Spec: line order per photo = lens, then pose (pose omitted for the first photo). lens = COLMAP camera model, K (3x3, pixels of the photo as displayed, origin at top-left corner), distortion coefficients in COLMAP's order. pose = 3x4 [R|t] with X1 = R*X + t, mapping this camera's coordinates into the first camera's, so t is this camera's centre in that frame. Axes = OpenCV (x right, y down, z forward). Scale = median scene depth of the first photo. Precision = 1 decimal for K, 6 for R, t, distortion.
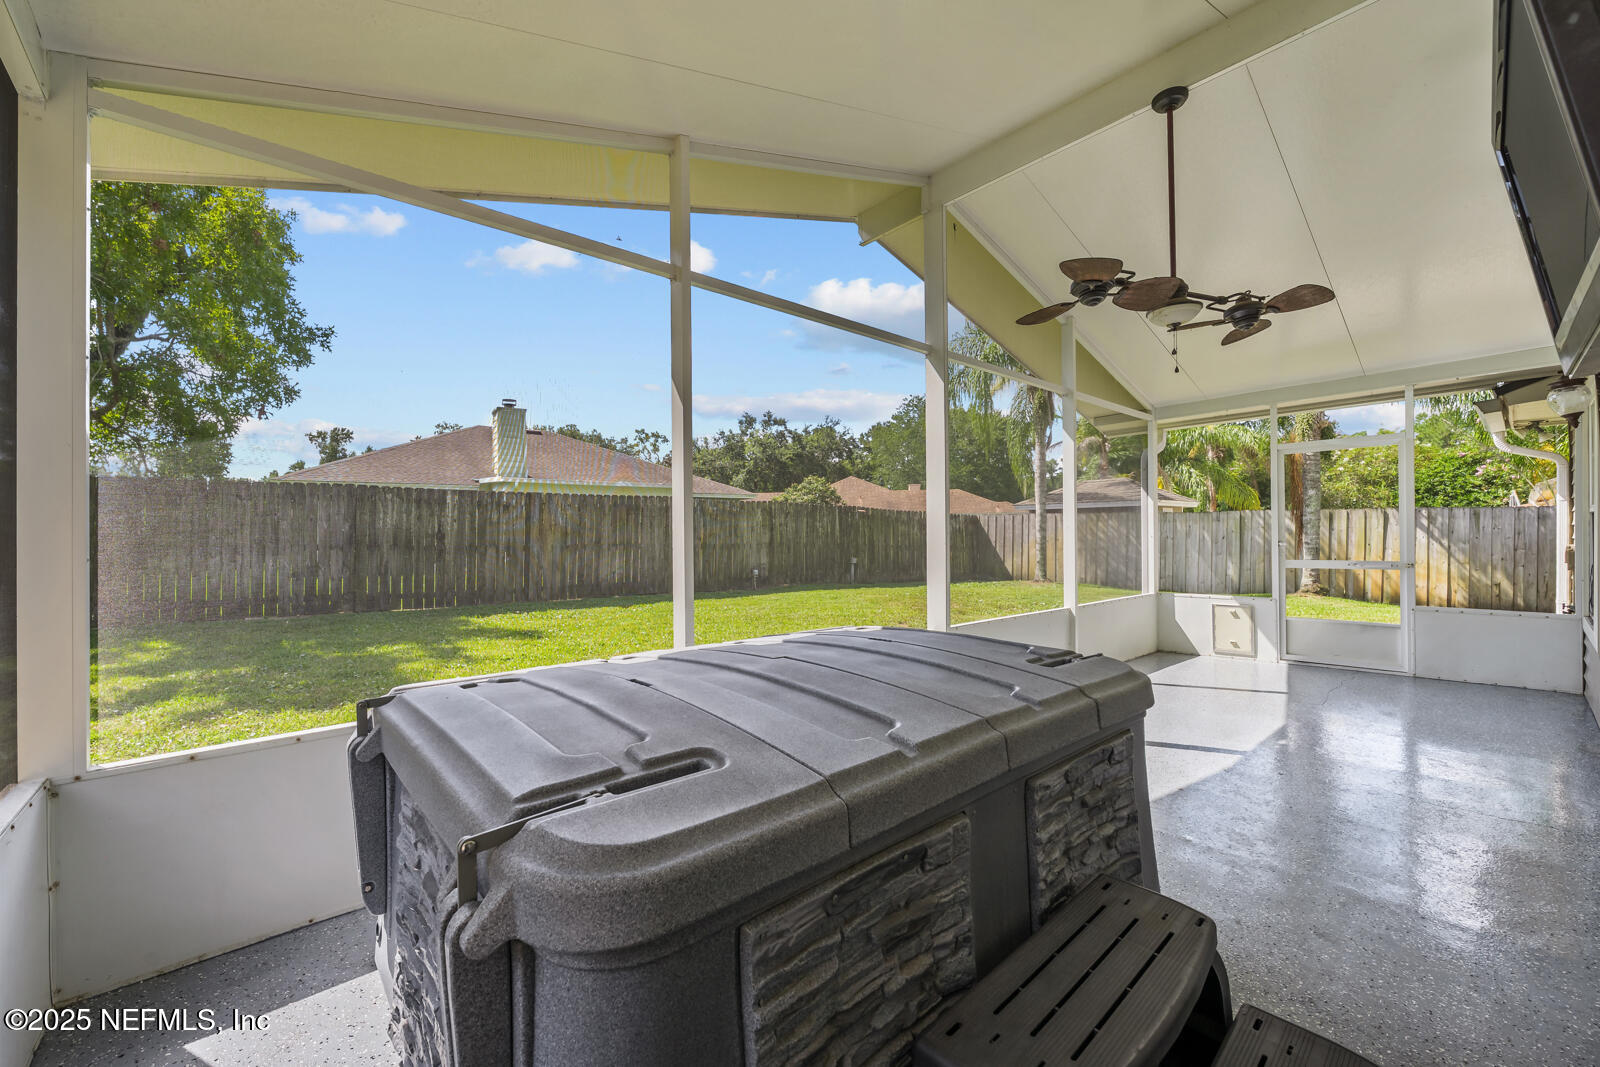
lens RADIAL K [[650.8, 0, 785.4], [0, 650.8, 536.7], [0, 0, 1]] dist [-0.001058, -0.000059]
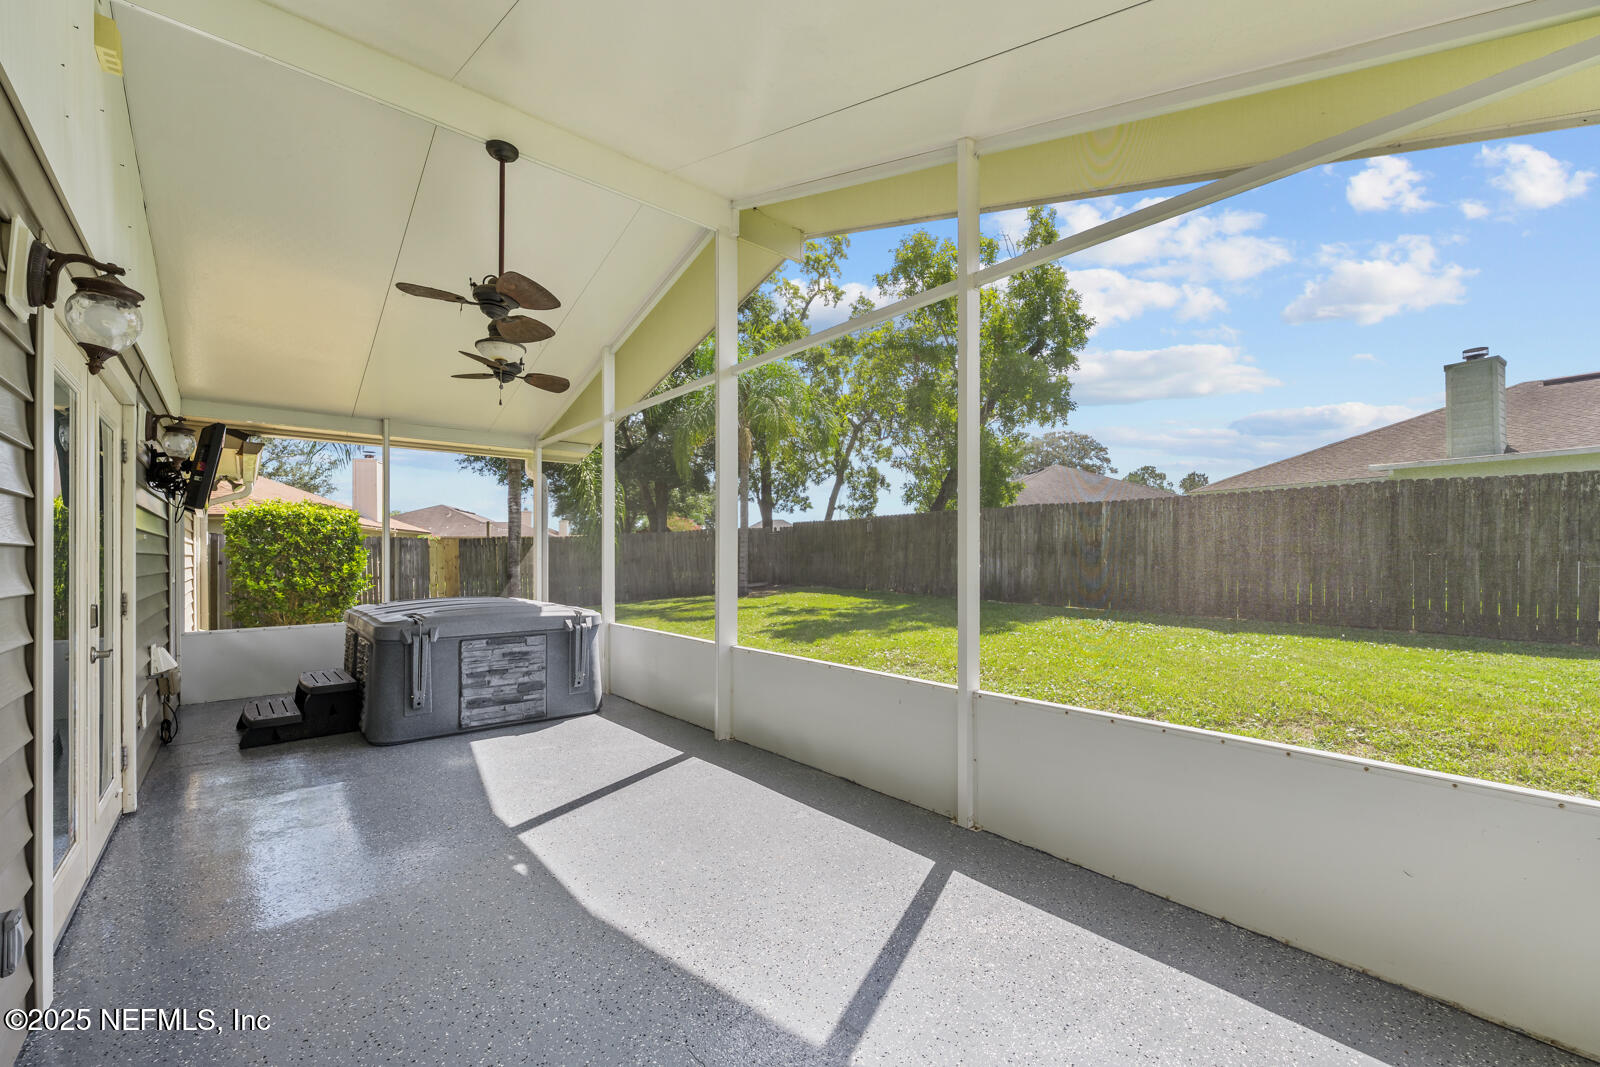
lens RADIAL K [[652.5, 0, 823.8], [0, 652.5, 547.9], [0, 0, 1]] dist [-0.000552, -0.000044]
pose [[-0.012766, 0.006389, -0.999898, 0.507304], [0.011582, 0.999913, 0.006242, -0.005755], [0.999851, -0.011501, -0.012839, 0.473999]]
